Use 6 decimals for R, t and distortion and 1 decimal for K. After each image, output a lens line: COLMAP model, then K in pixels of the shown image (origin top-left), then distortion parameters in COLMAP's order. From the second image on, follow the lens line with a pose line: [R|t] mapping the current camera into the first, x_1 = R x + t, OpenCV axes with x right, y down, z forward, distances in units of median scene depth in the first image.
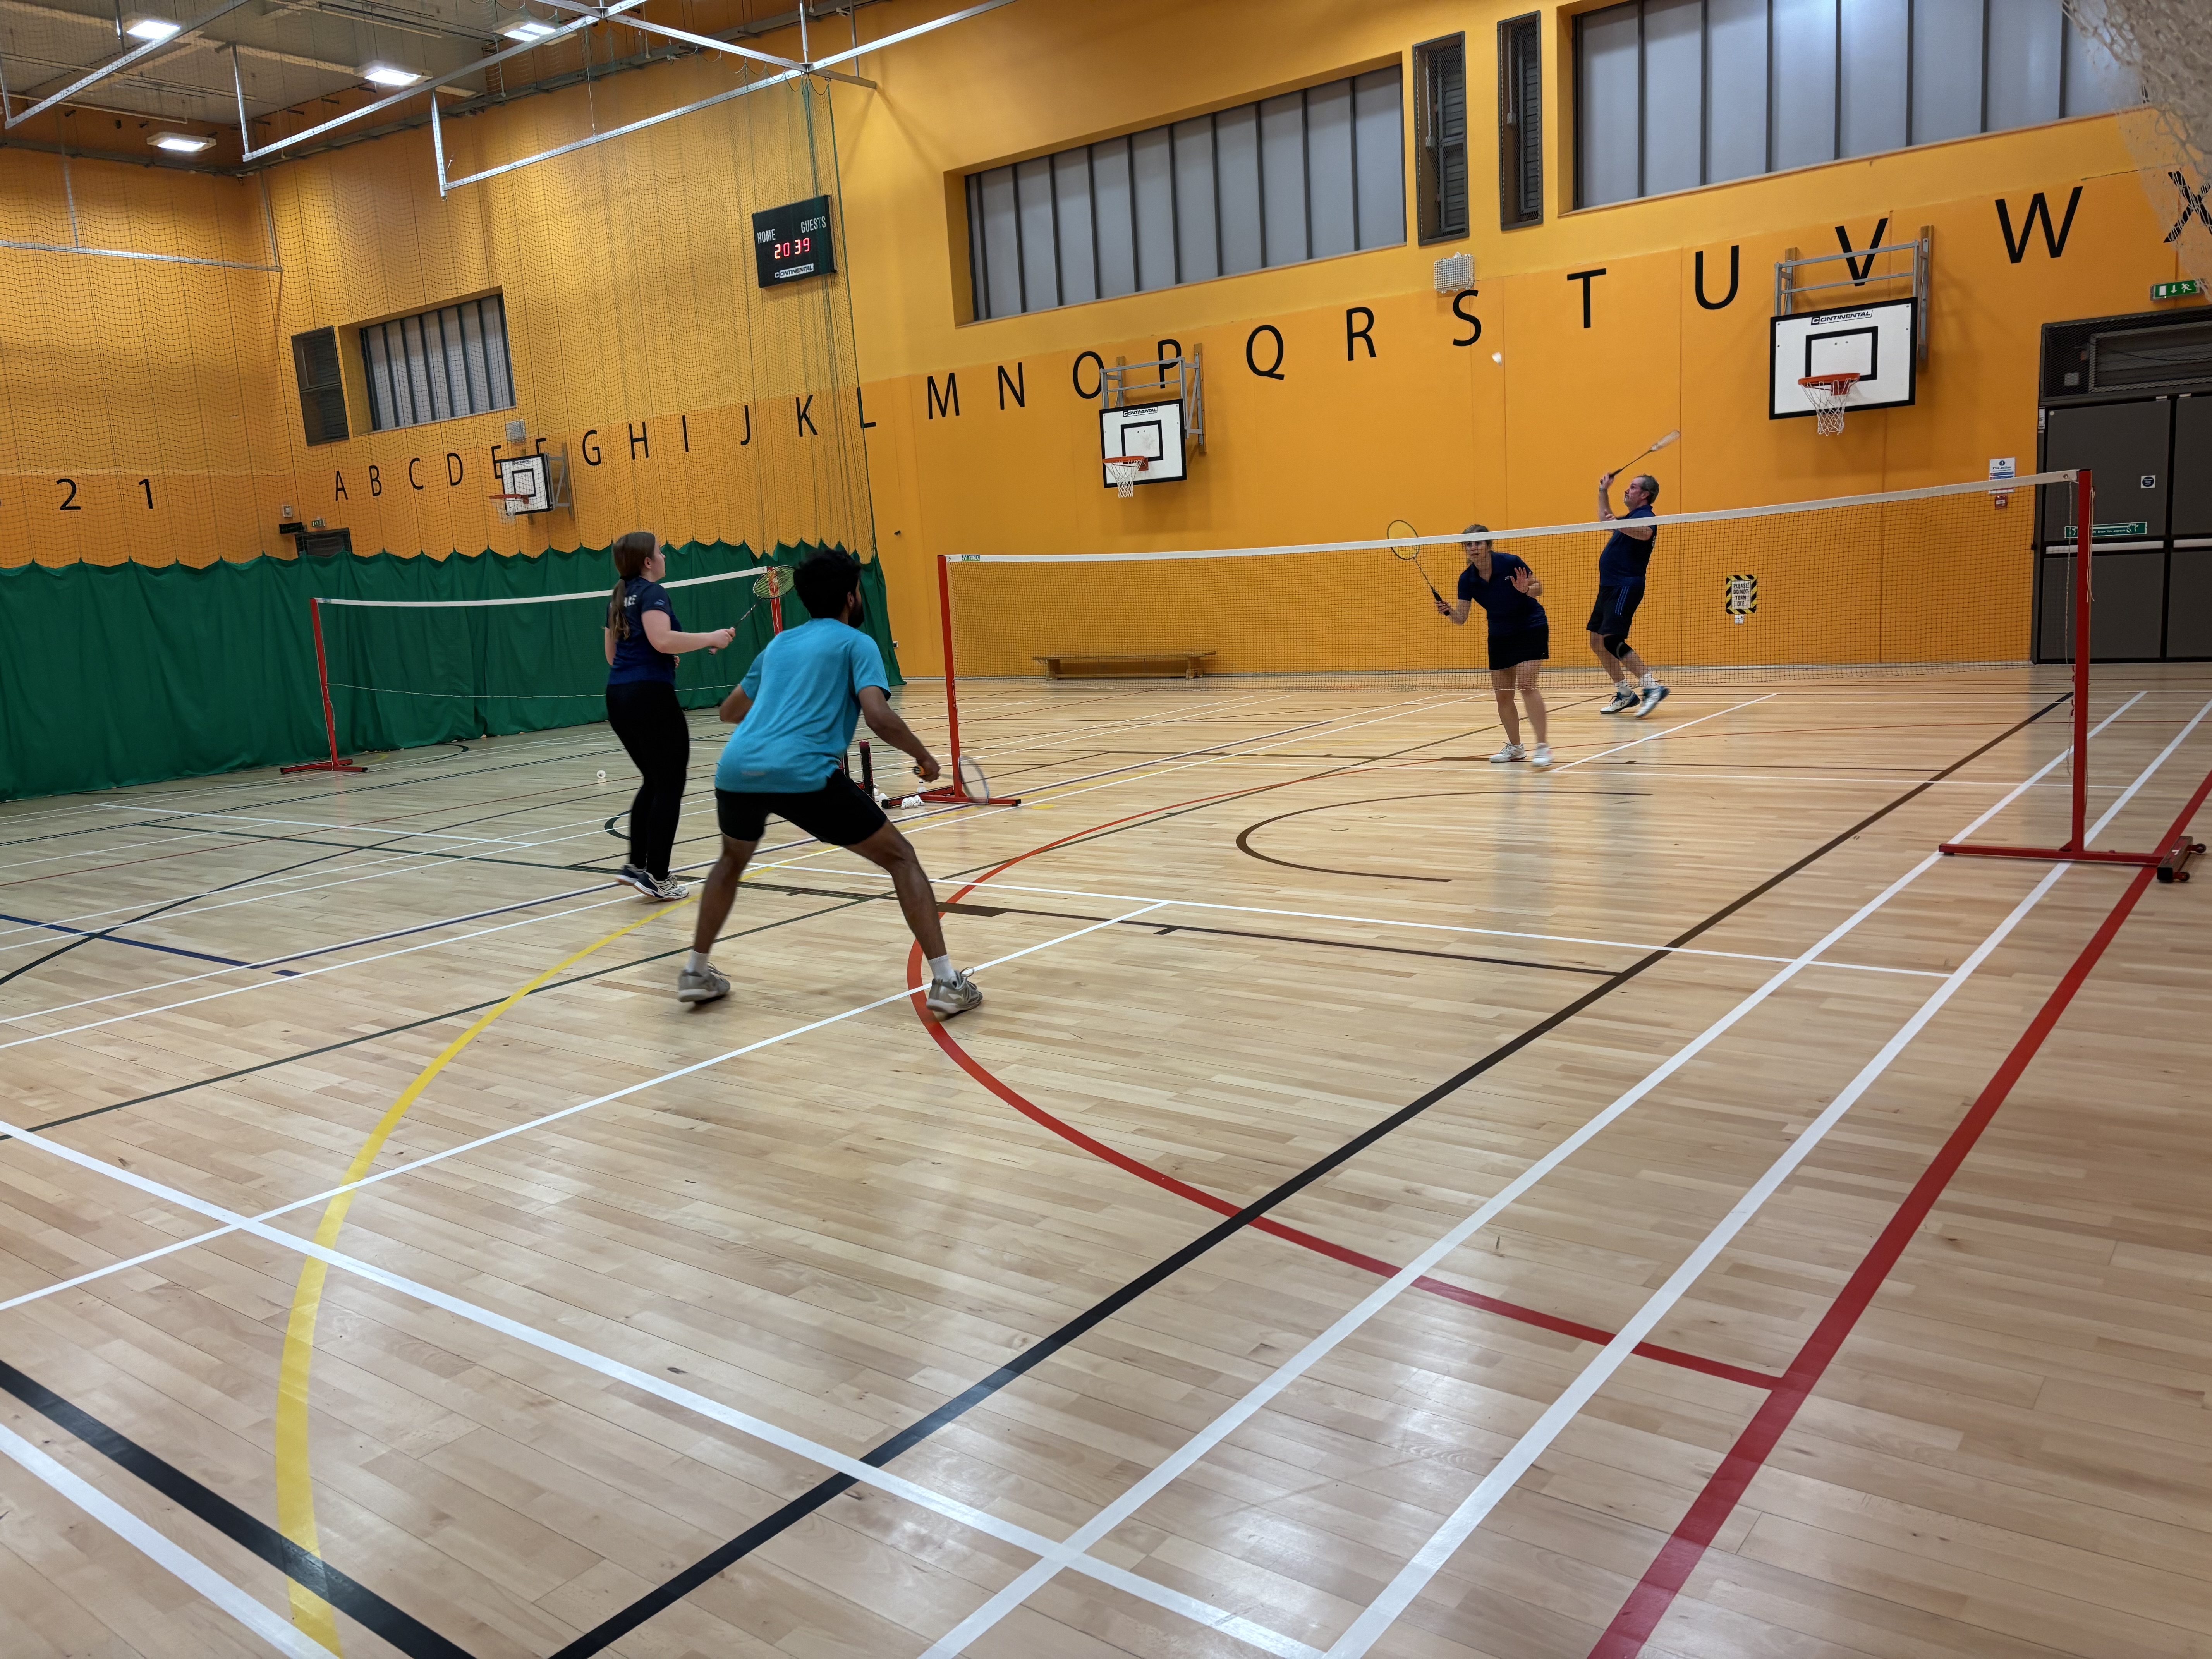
lens RADIAL K [[1659.5, 0, 1116.0], [0, 1659.5, 833.4], [0, 0, 1]] dist [0.043589, -0.043475]
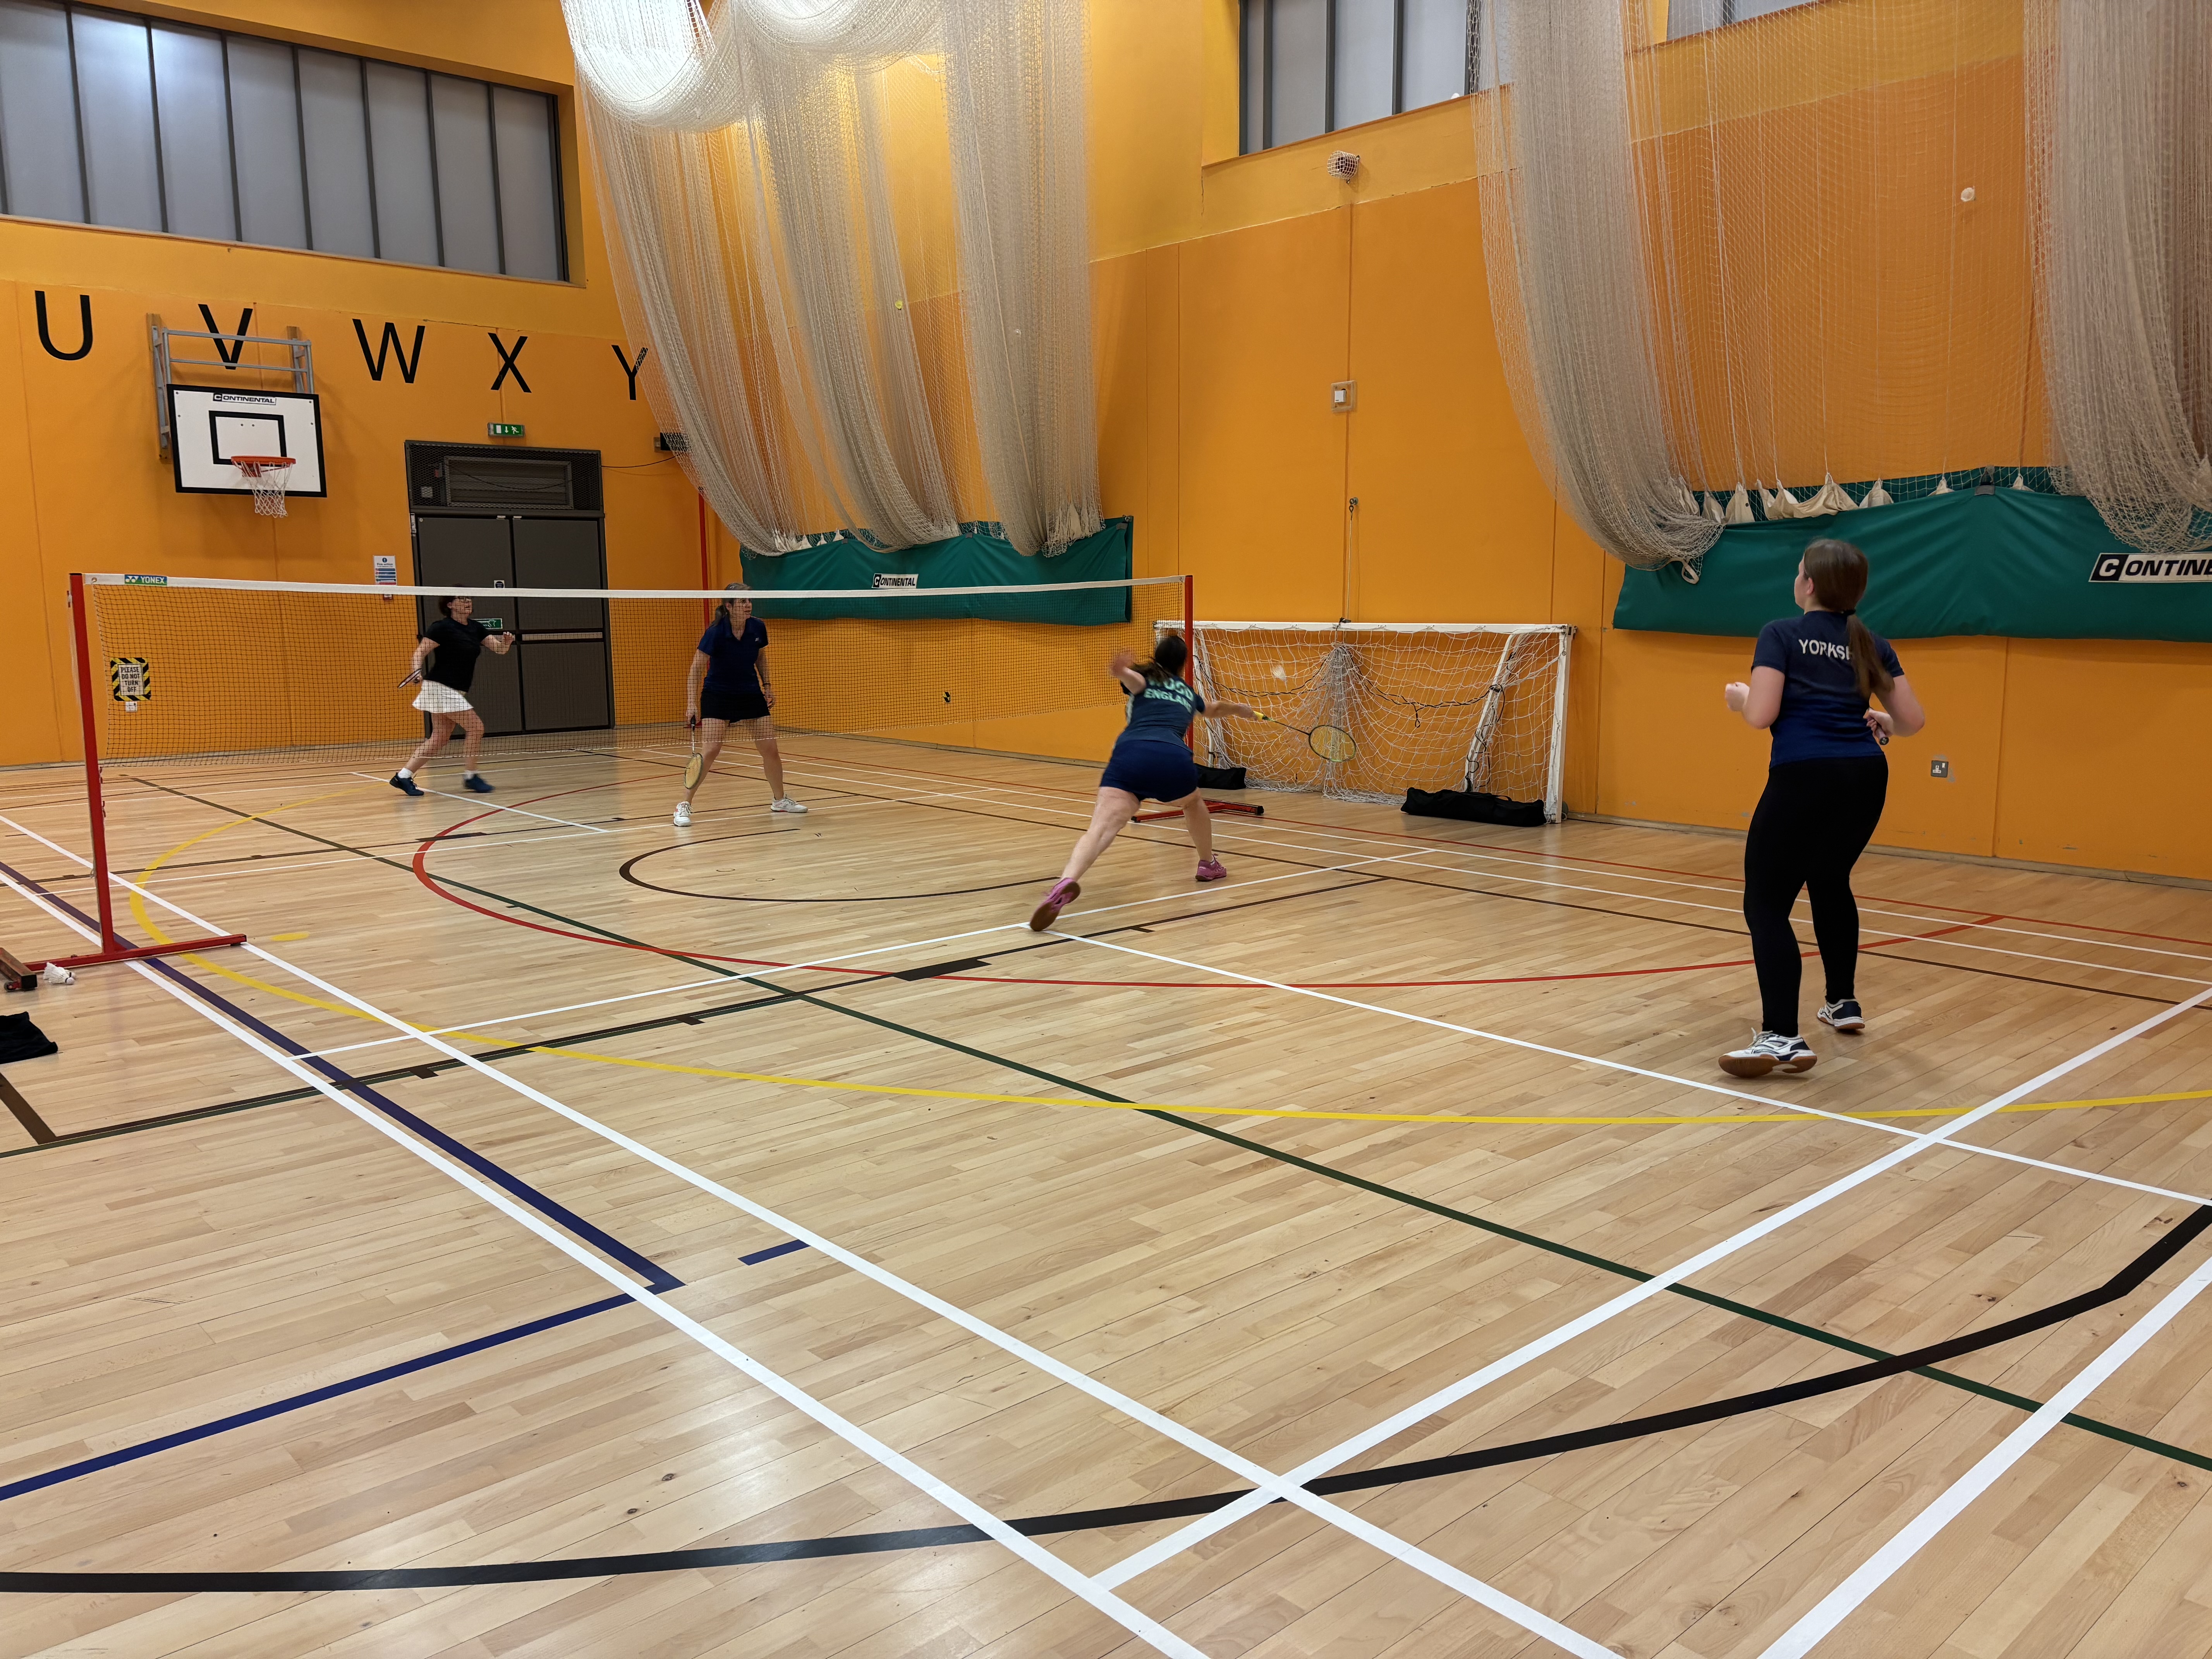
lens RADIAL K [[1659.5, 0, 1105.7], [0, 1659.5, 827.9], [0, 0, 1]] dist [0.043589, -0.043475]
pose [[0.183193, -0.078620, 0.979928, -0.589572], [0.156677, 0.986391, 0.049848, -0.037010], [-0.970512, 0.144401, 0.193017, 0.452827]]
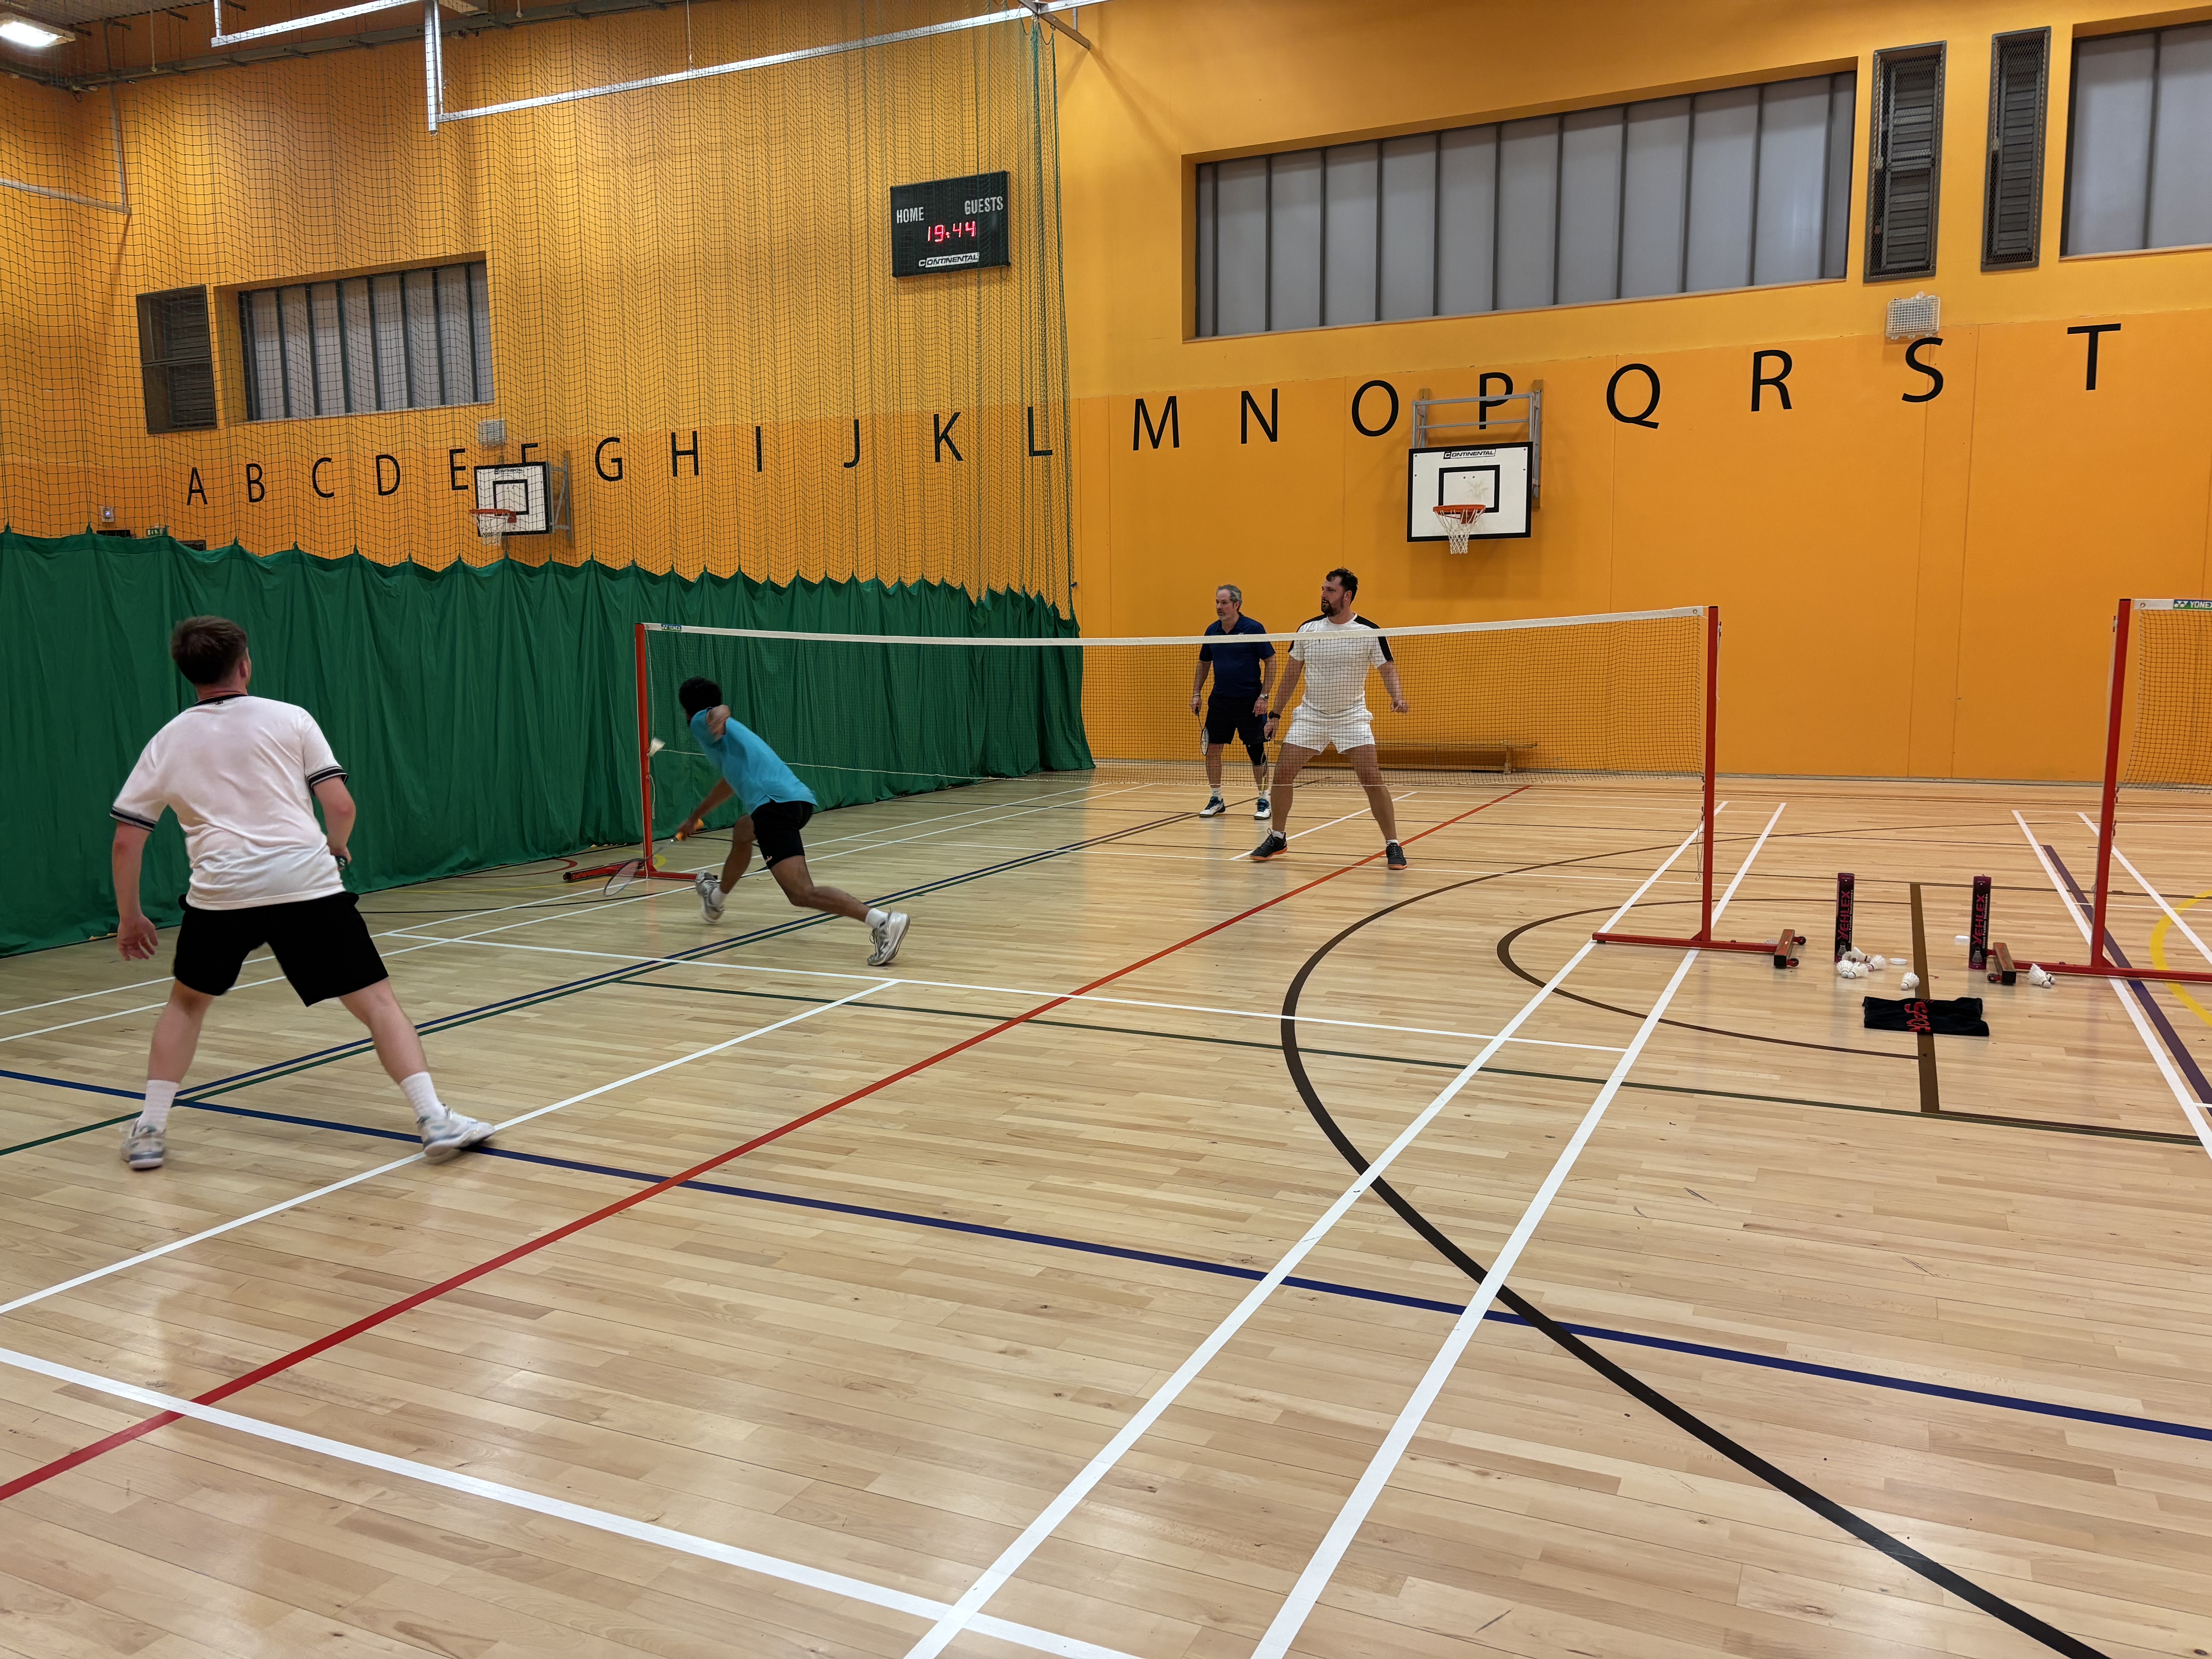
lens RADIAL K [[1659.5, 0, 1111.0], [0, 1659.5, 838.2], [0, 0, 1]] dist [0.043589, -0.043475]
pose [[0.976409, 0.025949, 0.214365, -0.296672], [-0.015932, 0.998705, -0.048326, -0.016677], [-0.215342, 0.043771, 0.975557, 0.207916]]
